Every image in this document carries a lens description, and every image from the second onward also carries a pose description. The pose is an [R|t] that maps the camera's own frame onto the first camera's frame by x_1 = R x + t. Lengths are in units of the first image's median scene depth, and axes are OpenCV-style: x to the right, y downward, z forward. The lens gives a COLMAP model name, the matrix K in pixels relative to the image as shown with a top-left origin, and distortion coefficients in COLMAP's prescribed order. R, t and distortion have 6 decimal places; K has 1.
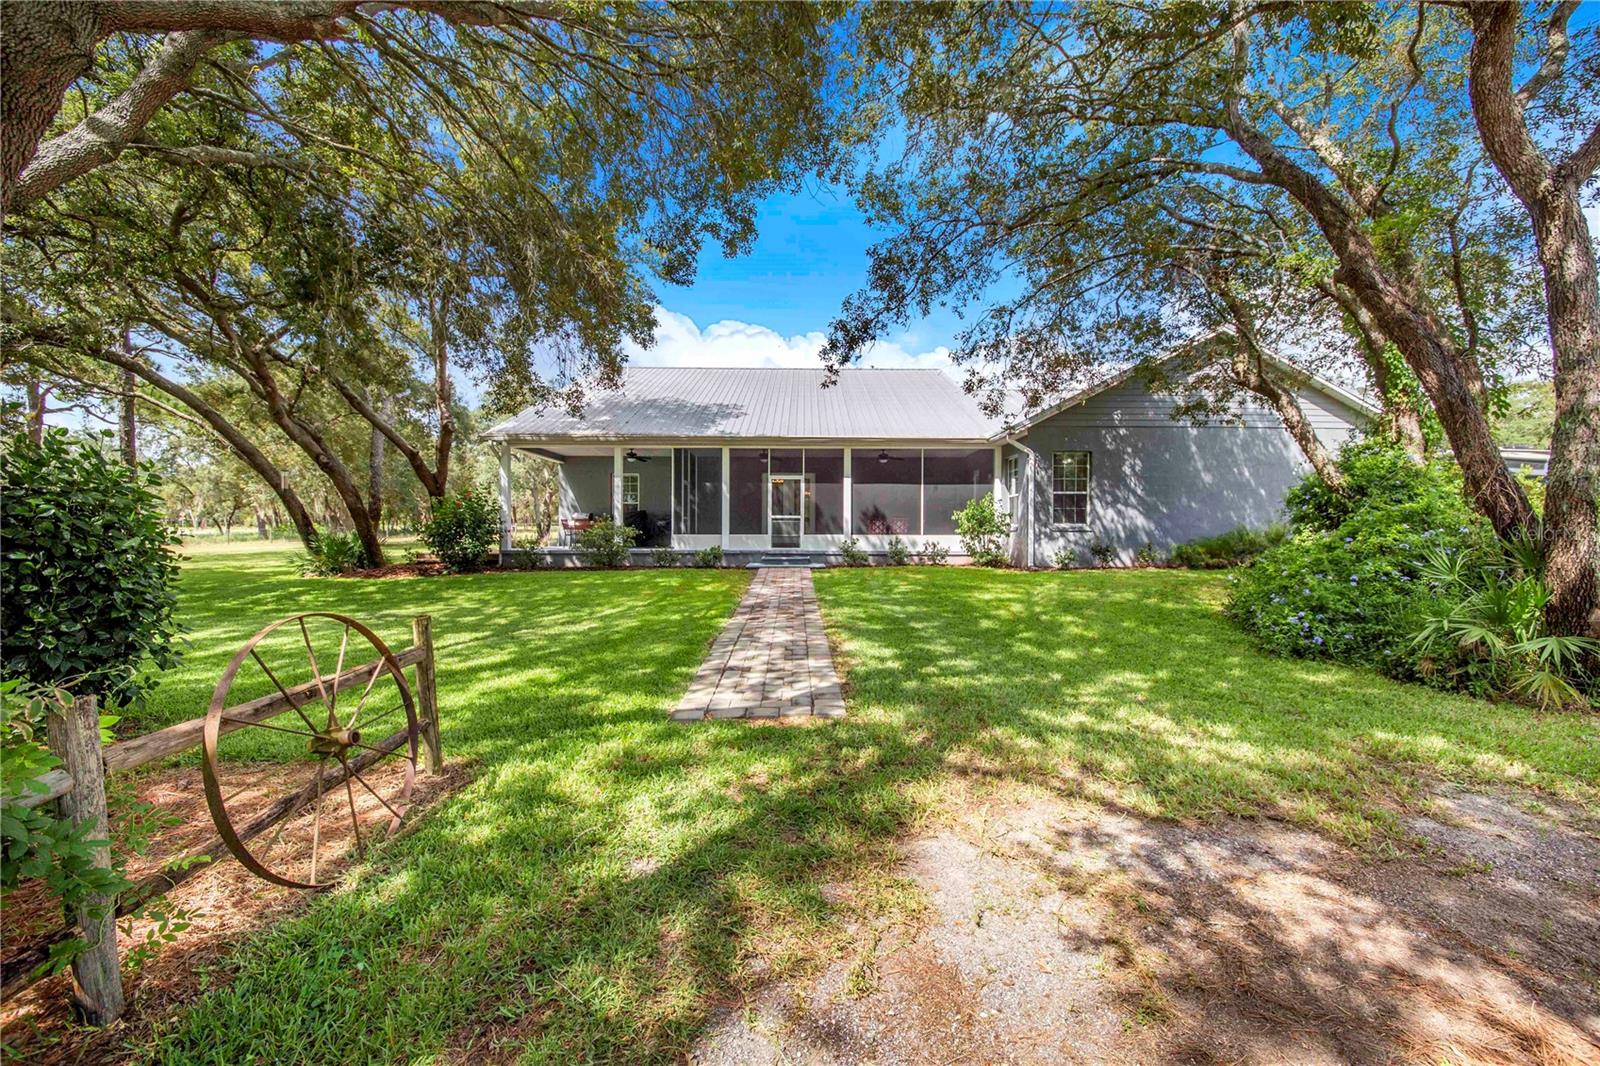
lens RADIAL K [[575.6, 0, 807.8], [0, 575.6, 539.6], [0, 0, 1]] dist [-0.006906, -0.001123]
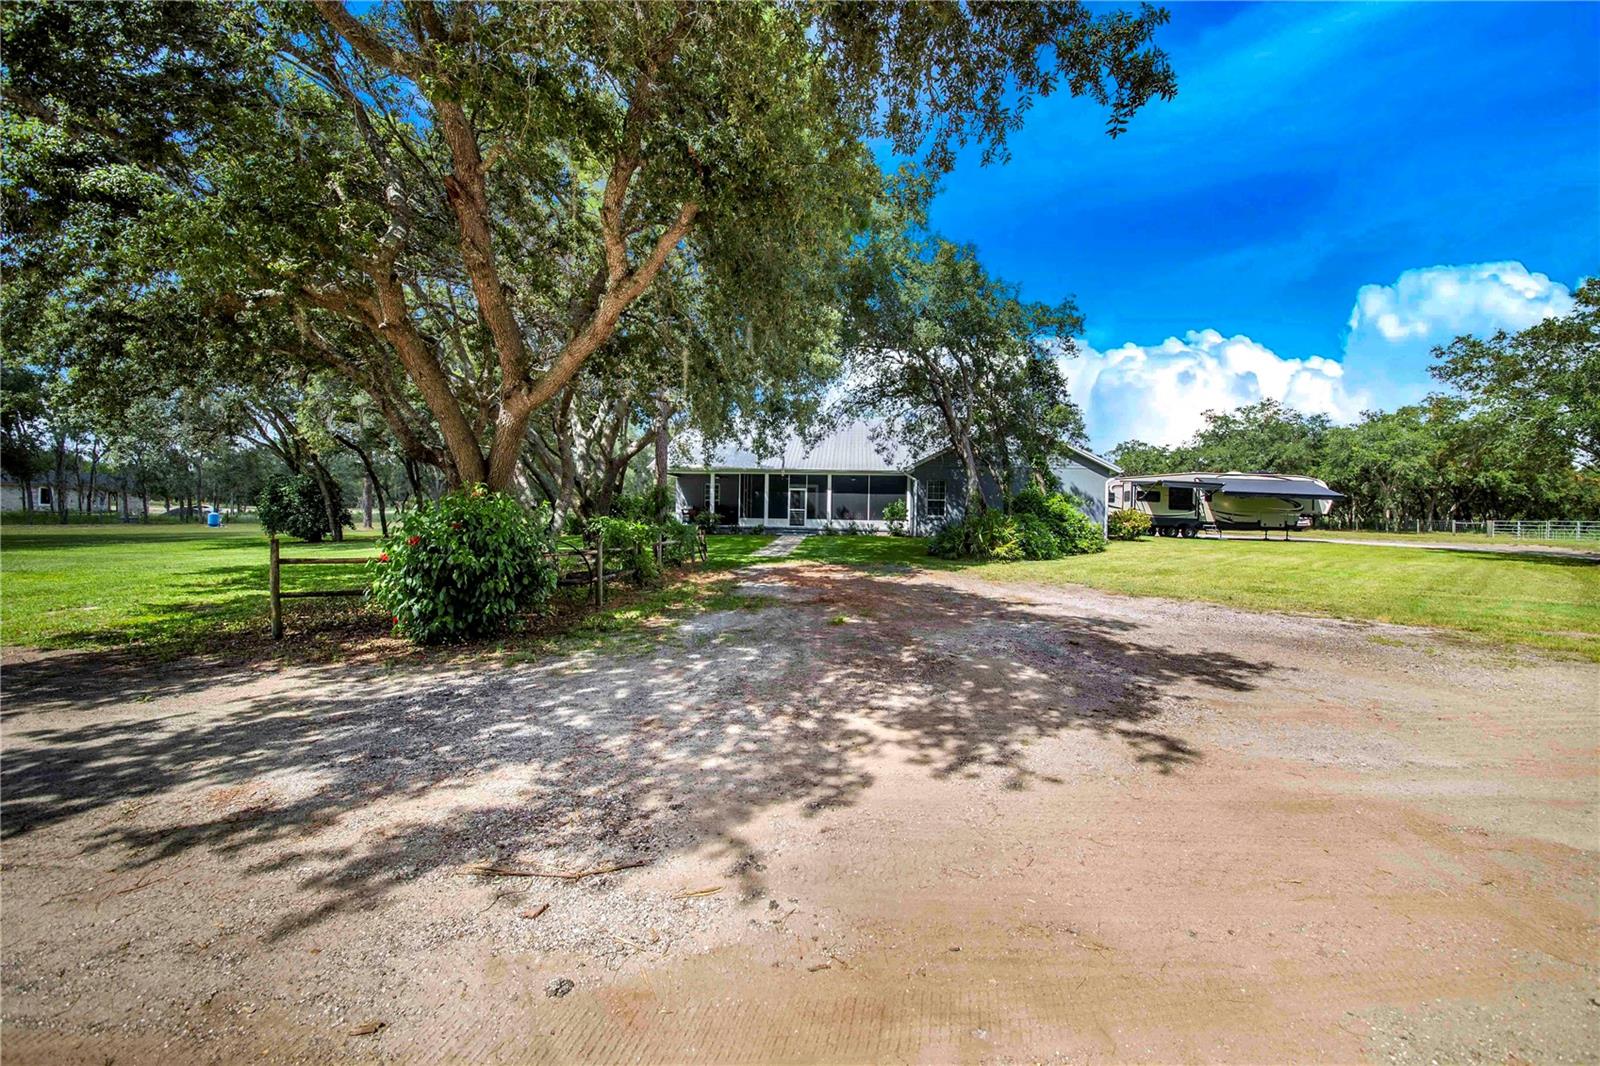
lens RADIAL K [[575.6, 0, 807.6], [0, 575.6, 528.2], [0, 0, 1]] dist [-0.006906, -0.001123]
pose [[0.994828, 0.017842, -0.099999, 0.193729], [-0.016807, 0.999796, 0.011188, -0.000113], [0.100178, -0.009450, 0.994925, -0.934959]]
